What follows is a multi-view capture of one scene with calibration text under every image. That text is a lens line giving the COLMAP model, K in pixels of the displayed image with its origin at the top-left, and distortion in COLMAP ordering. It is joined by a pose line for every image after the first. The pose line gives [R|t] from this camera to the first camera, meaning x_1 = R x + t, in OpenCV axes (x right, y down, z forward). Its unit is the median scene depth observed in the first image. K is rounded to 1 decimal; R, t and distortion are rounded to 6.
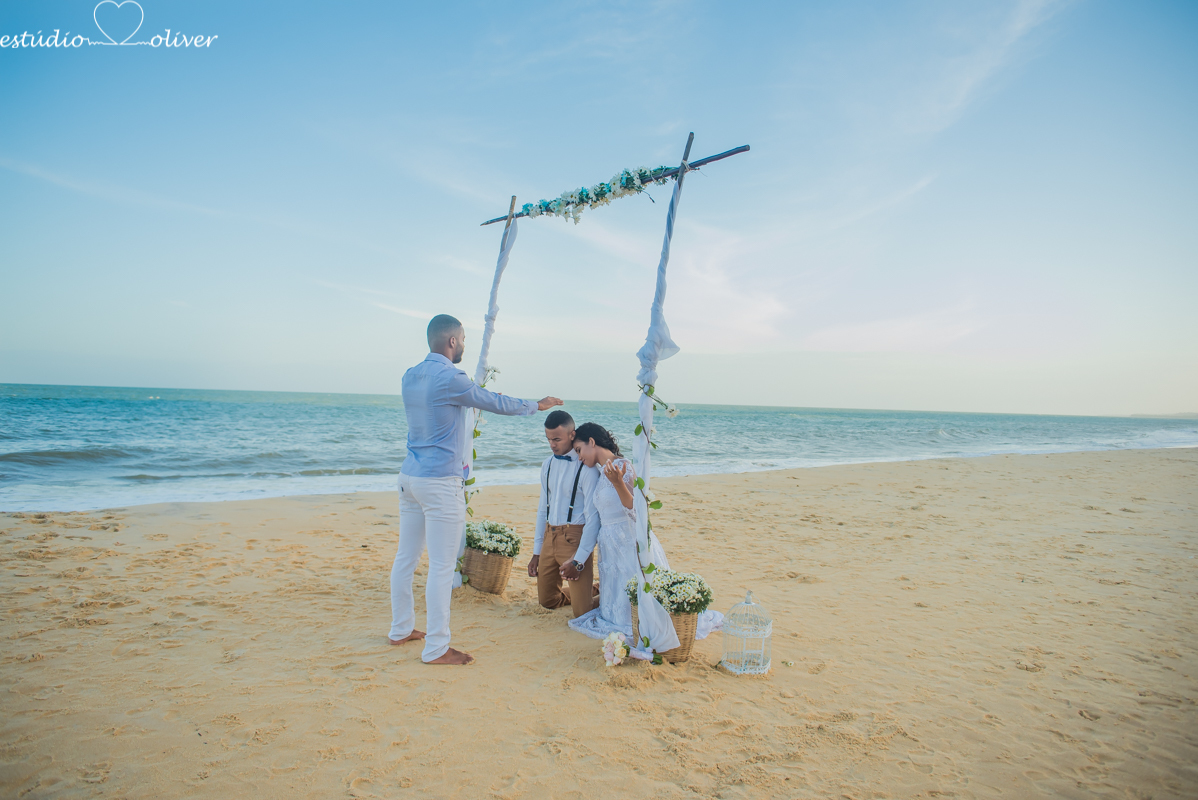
lens RADIAL K [[895.5, 0, 594.9], [0, 895.5, 403.8], [0, 0, 1]] dist [-0.135074, 0.119178]
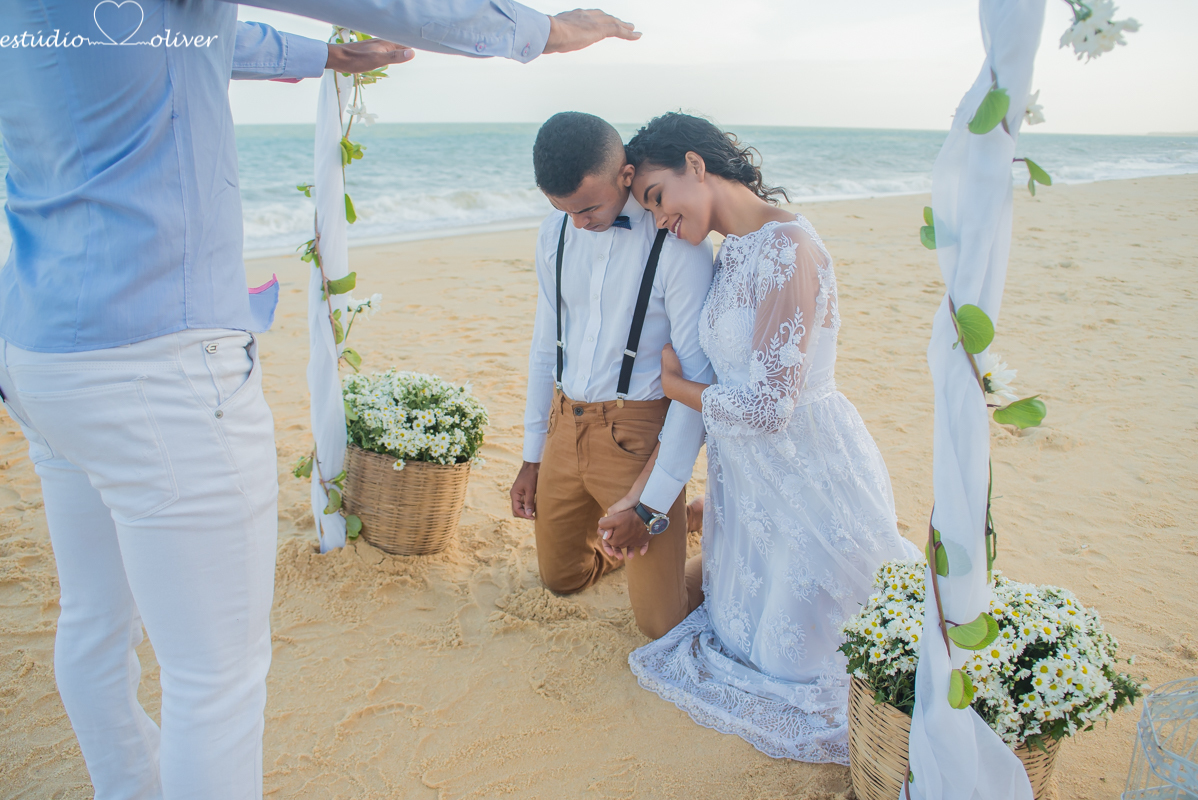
lens RADIAL K [[895.5, 0, 594.9], [0, 895.5, 403.8], [0, 0, 1]] dist [-0.135074, 0.119178]
pose [[0.997574, -0.036071, 0.059540, -0.062573], [0.016712, 0.954364, 0.298177, 0.028917], [-0.067578, -0.296458, 0.952652, 0.664934]]
